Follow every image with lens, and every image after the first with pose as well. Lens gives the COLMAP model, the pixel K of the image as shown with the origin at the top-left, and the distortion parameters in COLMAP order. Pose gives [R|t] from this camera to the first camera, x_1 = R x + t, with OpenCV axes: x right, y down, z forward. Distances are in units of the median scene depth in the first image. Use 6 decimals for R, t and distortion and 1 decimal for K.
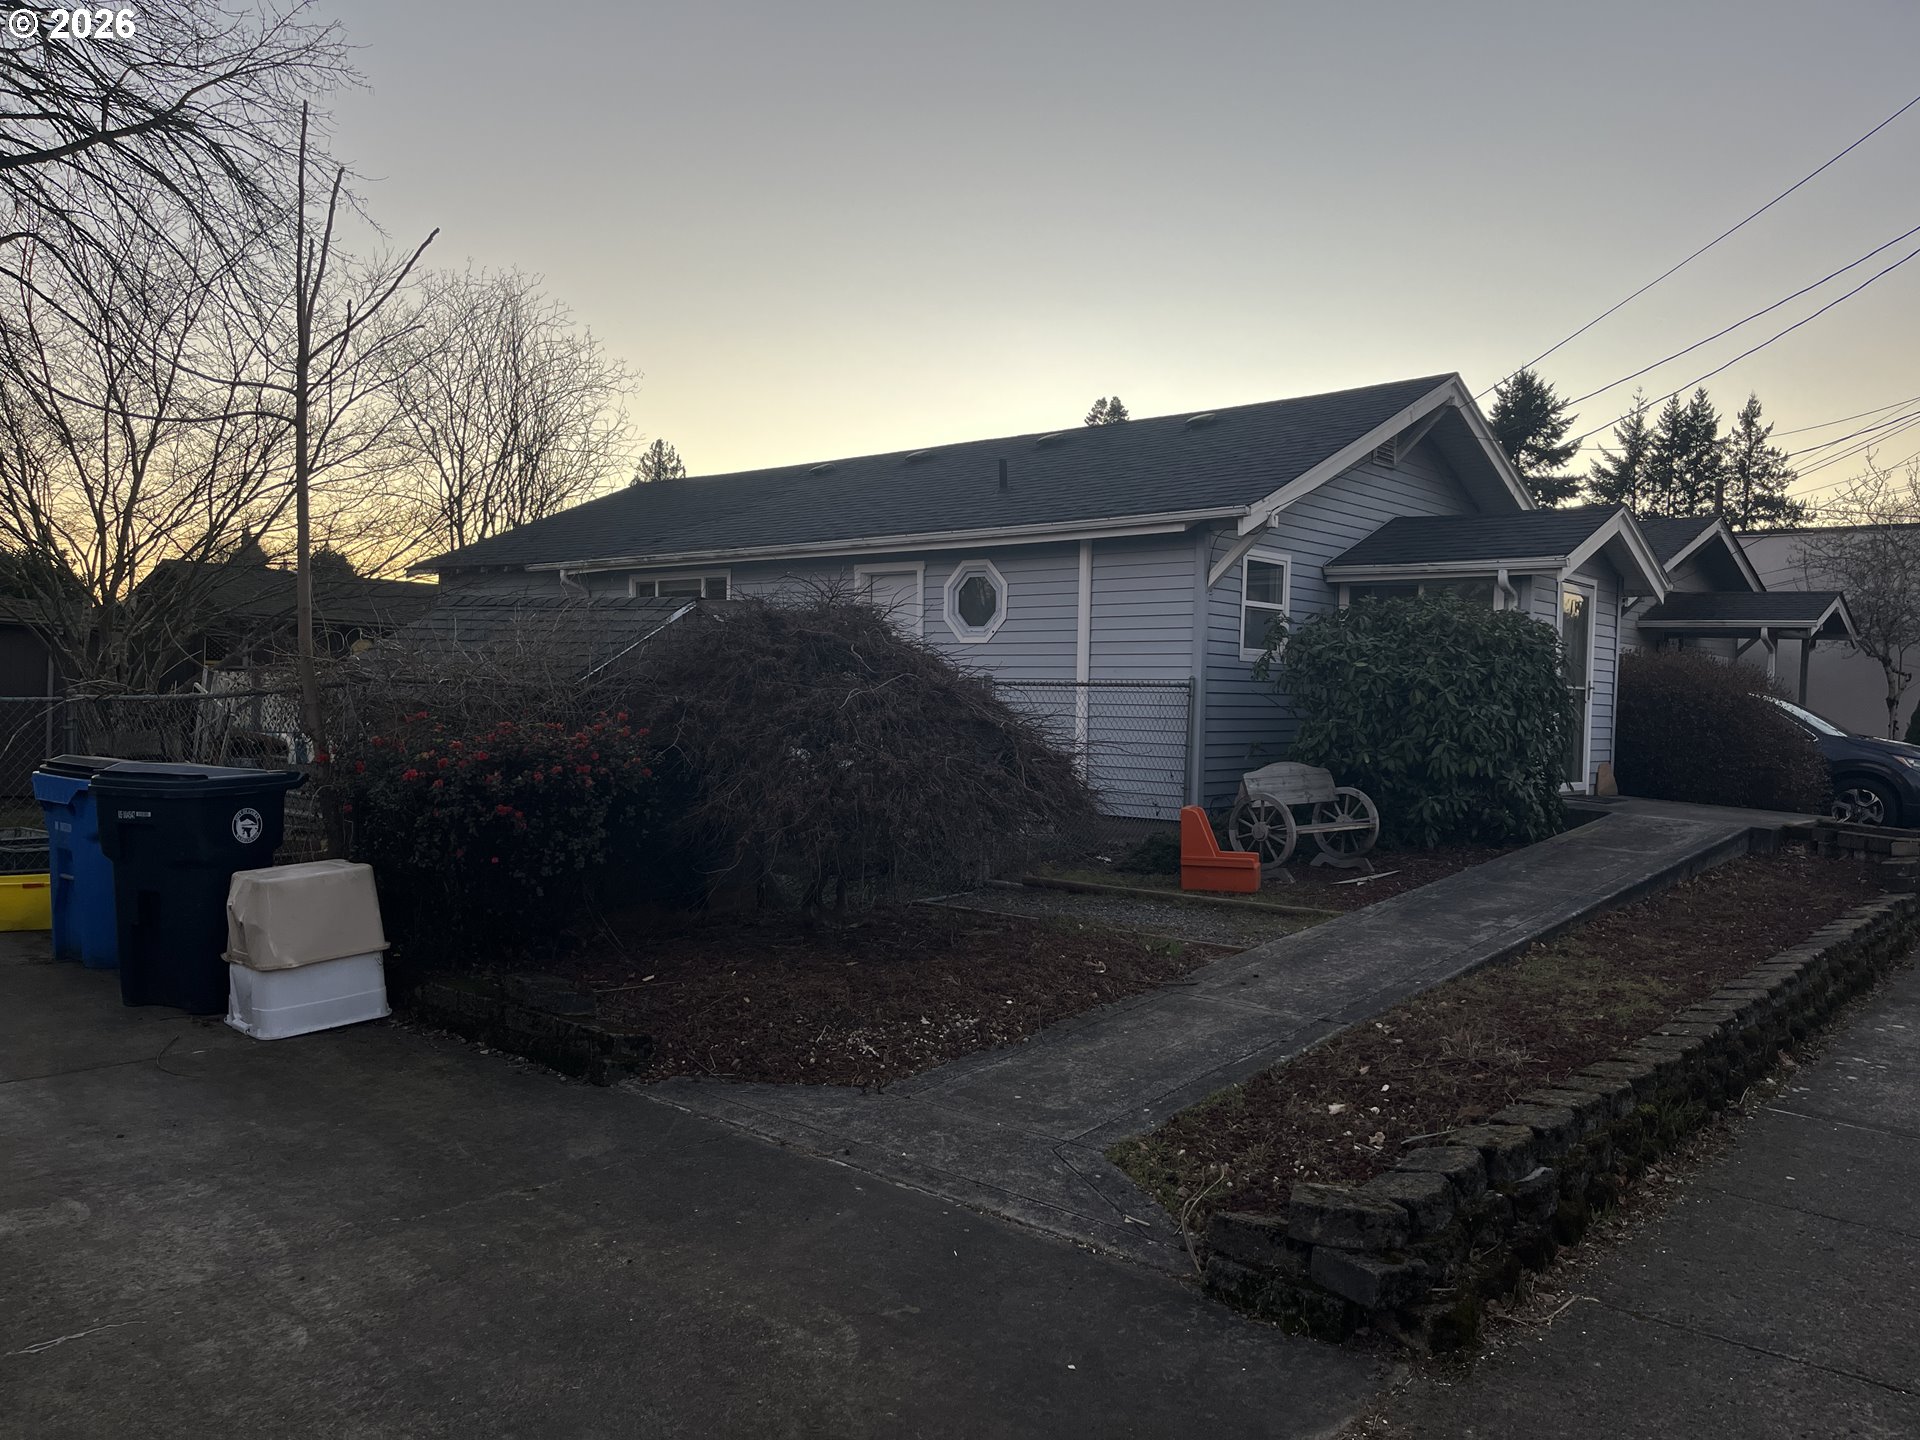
lens RADIAL K [[1441.6, 0, 964.2], [0, 1441.6, 733.8], [0, 0, 1]] dist [0.087500, -0.112844]
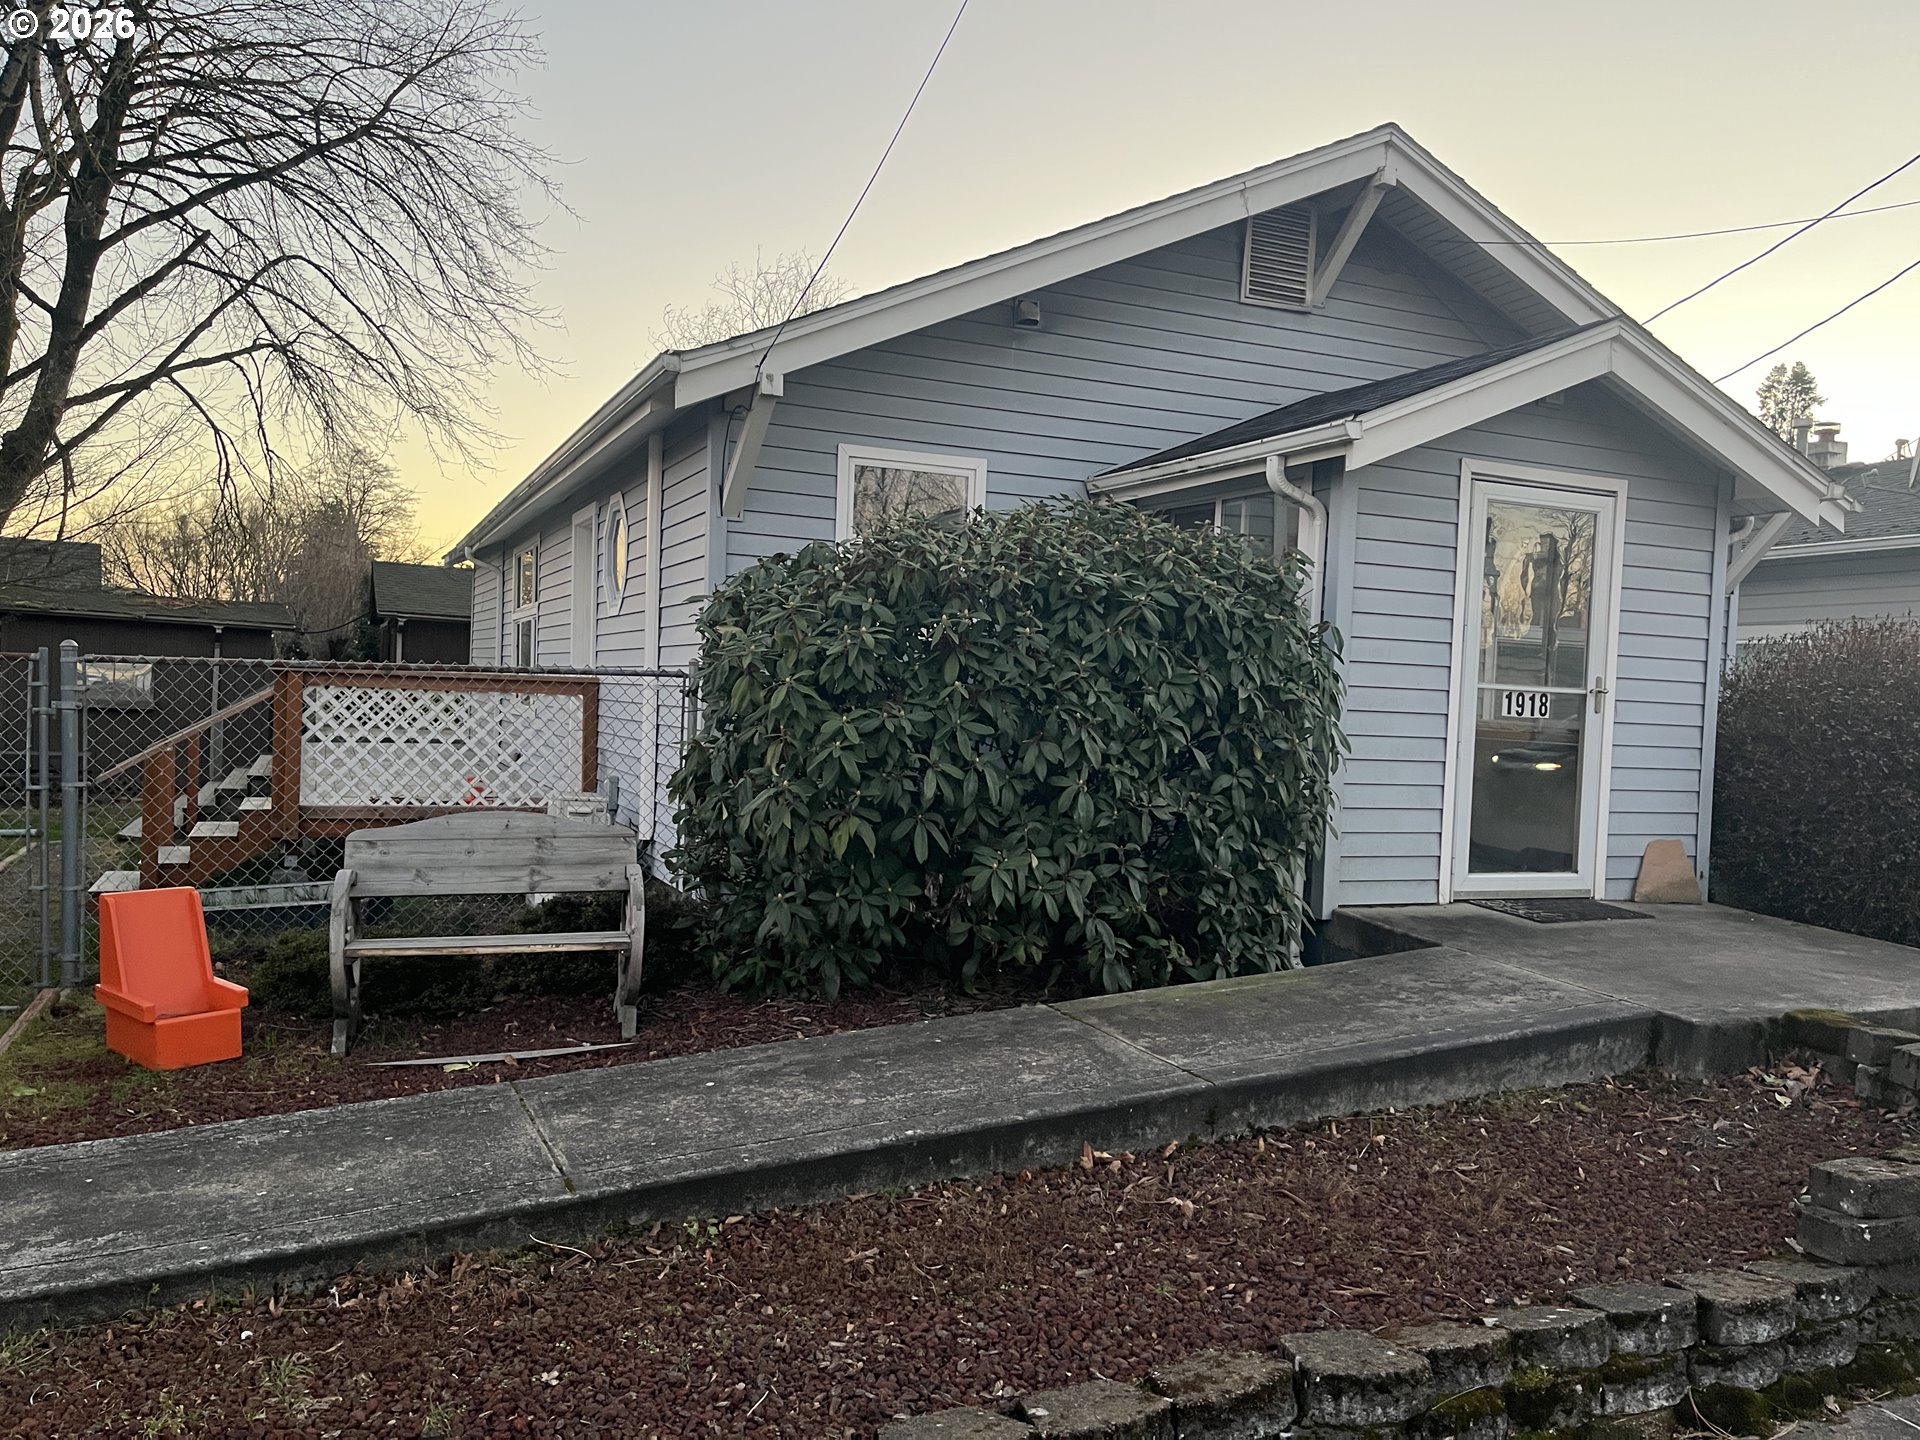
lens RADIAL K [[1441.6, 0, 964.2], [0, 1441.6, 733.8], [0, 0, 1]] dist [0.087500, -0.112844]
pose [[0.906643, 0.021683, -0.421341, 0.706785], [-0.025896, 0.999655, -0.004279, -0.013405], [0.421103, 0.014791, 0.906892, 0.703782]]
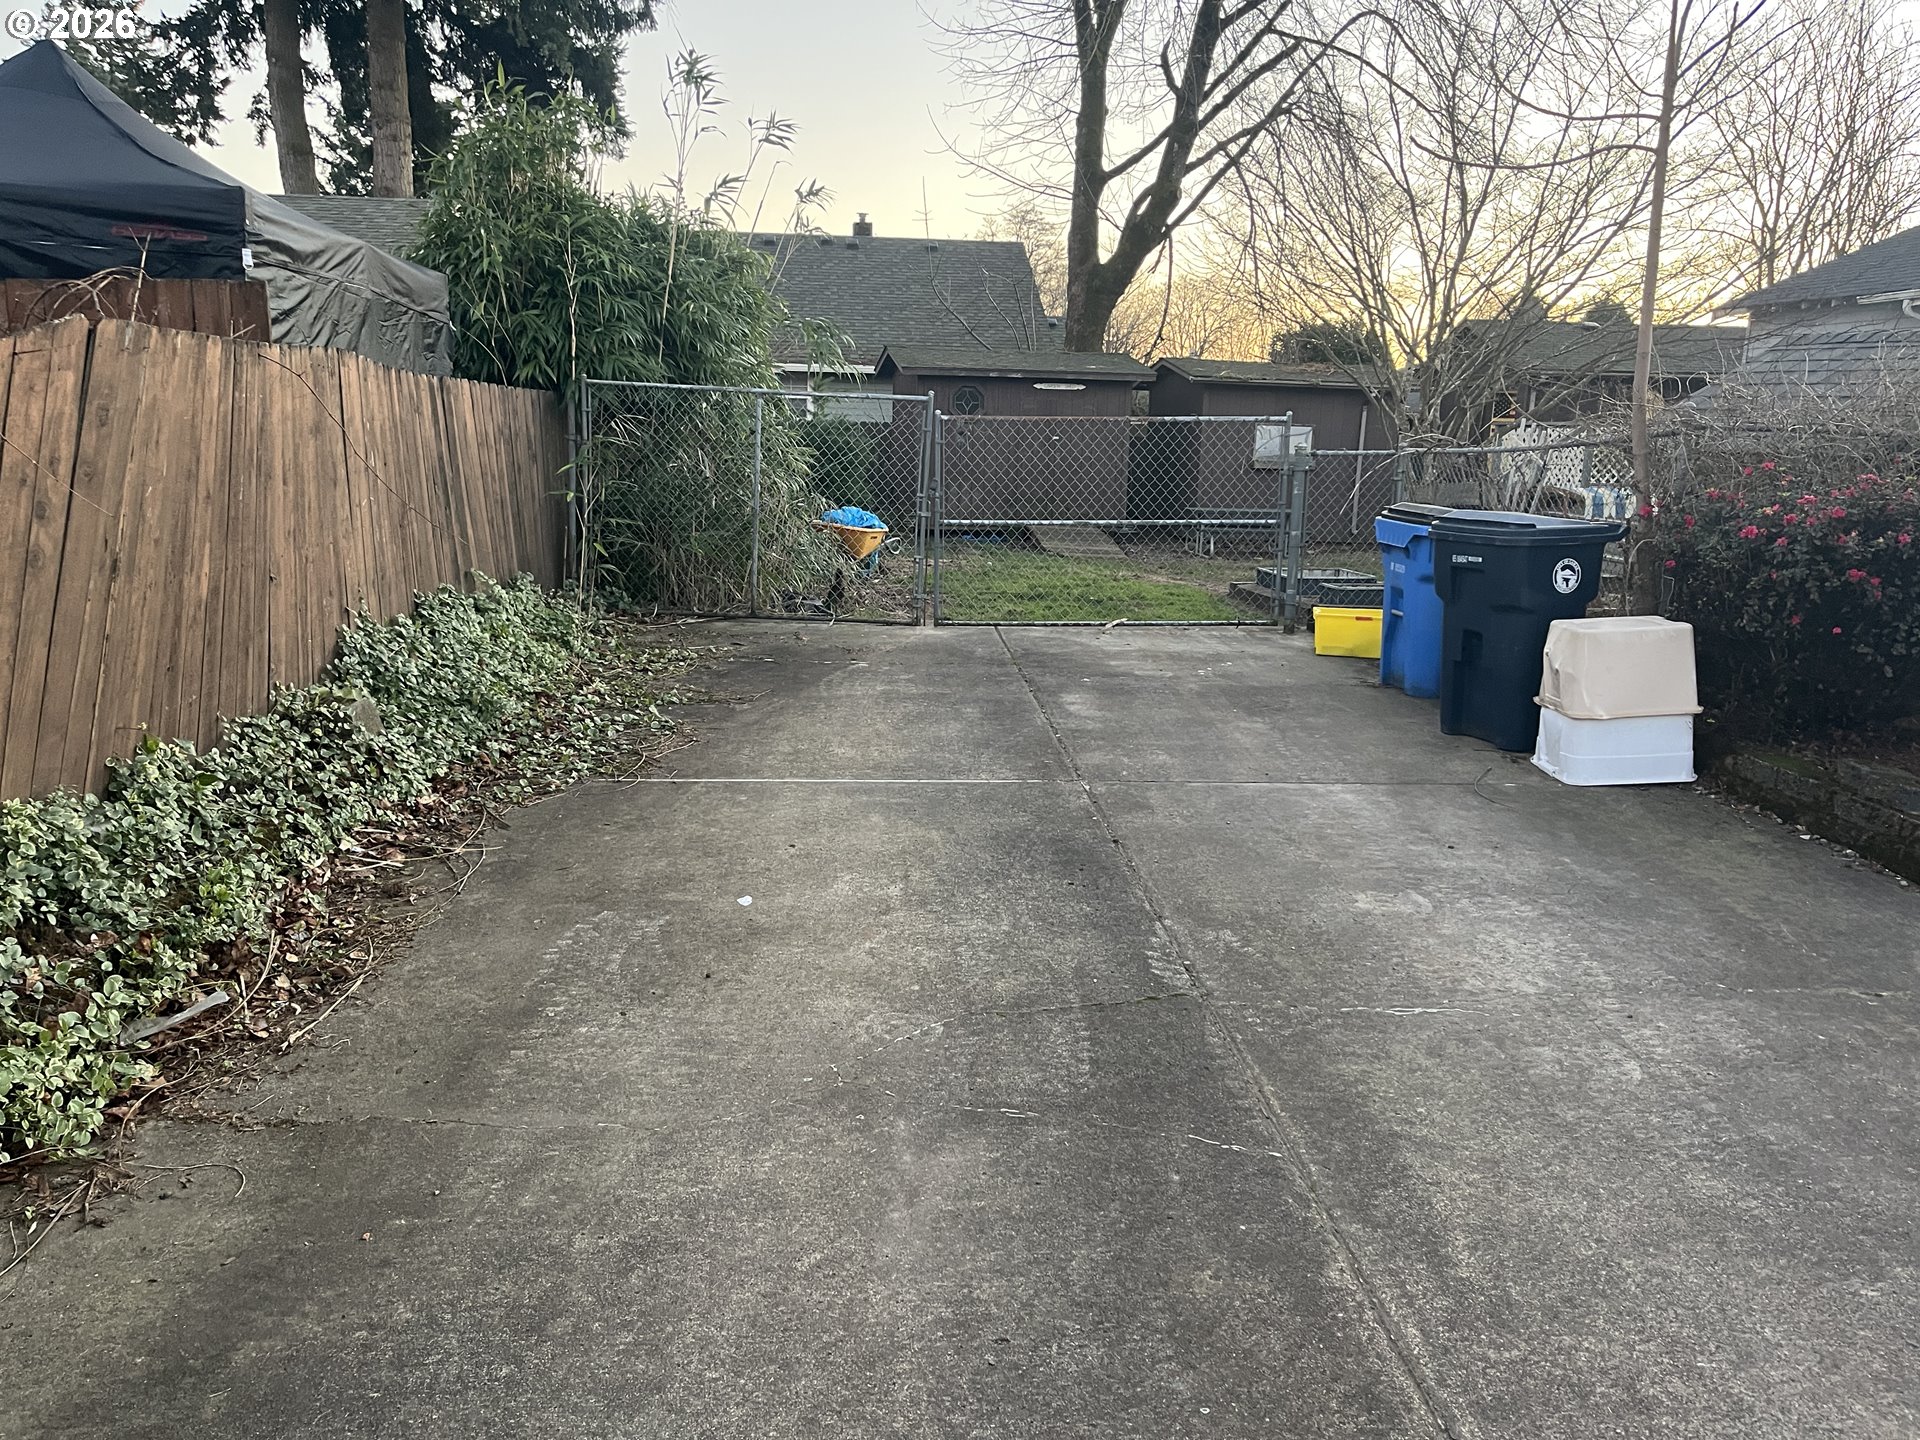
lens RADIAL K [[1441.6, 0, 964.2], [0, 1441.6, 733.8], [0, 0, 1]] dist [0.087500, -0.112844]
pose [[0.695627, 0.138299, -0.704966, -0.051523], [-0.023169, 0.985104, 0.170394, 0.007826], [0.718030, -0.102197, 0.688469, -0.013736]]
